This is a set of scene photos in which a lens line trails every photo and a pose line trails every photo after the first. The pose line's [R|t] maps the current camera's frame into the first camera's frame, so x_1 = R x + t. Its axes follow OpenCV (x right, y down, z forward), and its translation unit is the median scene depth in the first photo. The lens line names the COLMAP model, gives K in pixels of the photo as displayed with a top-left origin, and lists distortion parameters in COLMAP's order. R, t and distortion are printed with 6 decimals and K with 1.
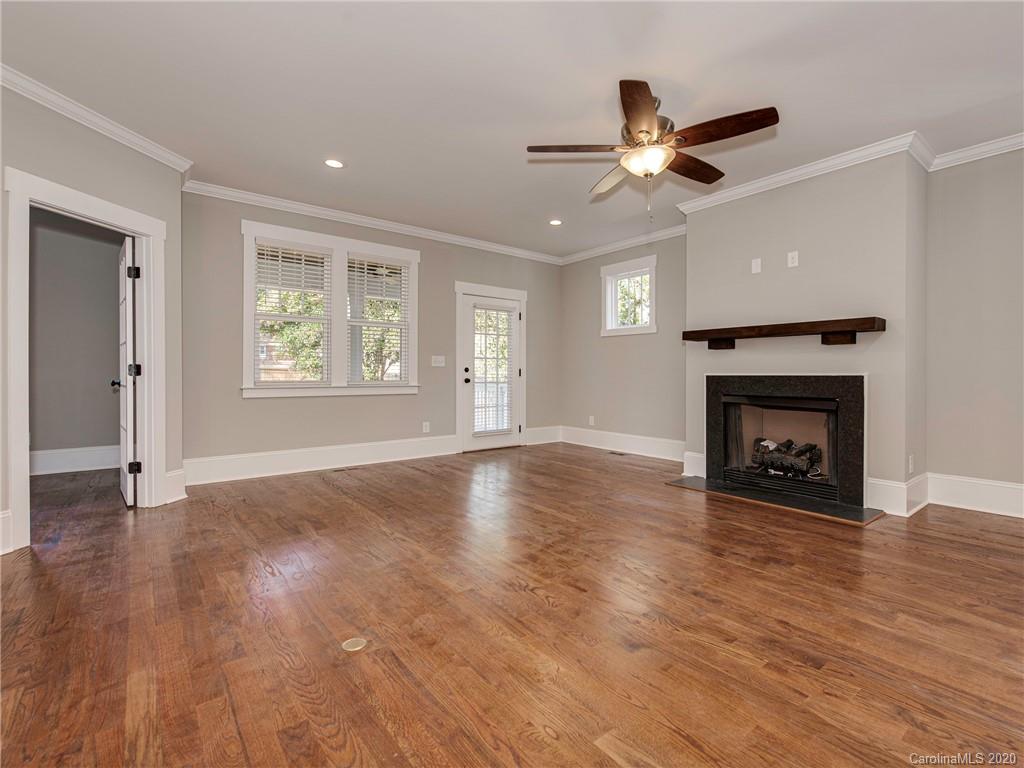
lens RADIAL K [[487.3, 0, 537.7], [0, 487.3, 380.8], [0, 0, 1]] dist [-0.001417, -0.001026]
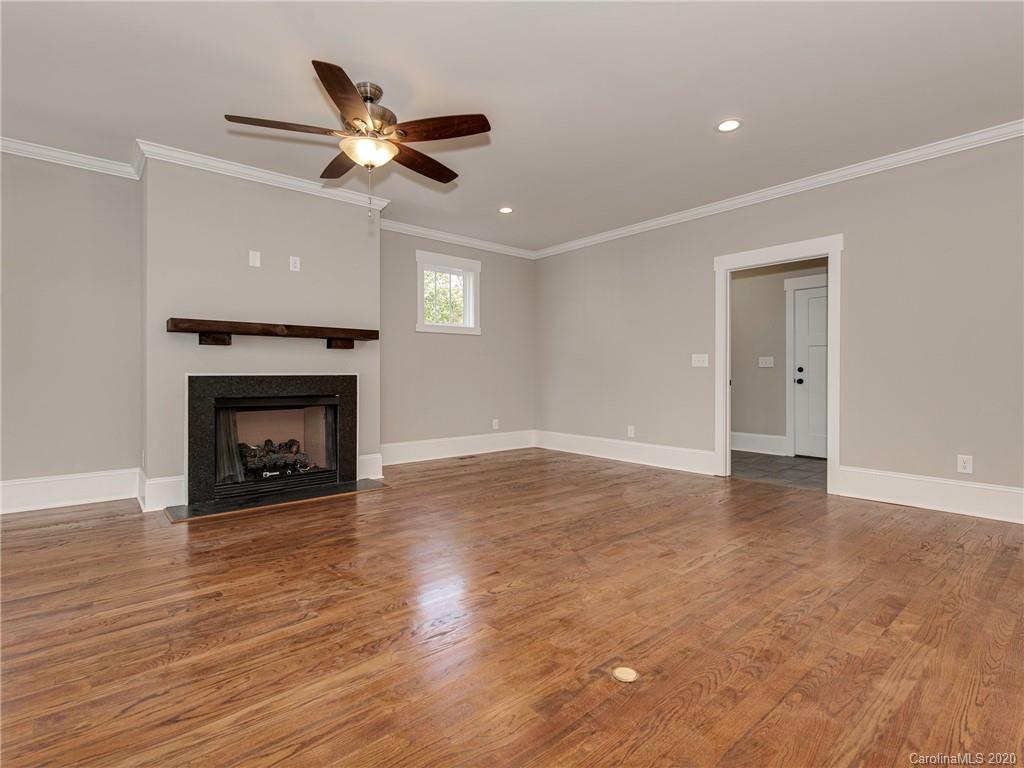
lens RADIAL K [[526.2, 0, 516.1], [0, 526.2, 376.3], [0, 0, 1]] dist [-0.000960, 0.000215]
pose [[-0.037898, -0.008215, 0.999248, -0.763647], [0.017724, 0.999803, 0.008892, -0.012640], [-0.999124, 0.018048, -0.037745, 0.702182]]
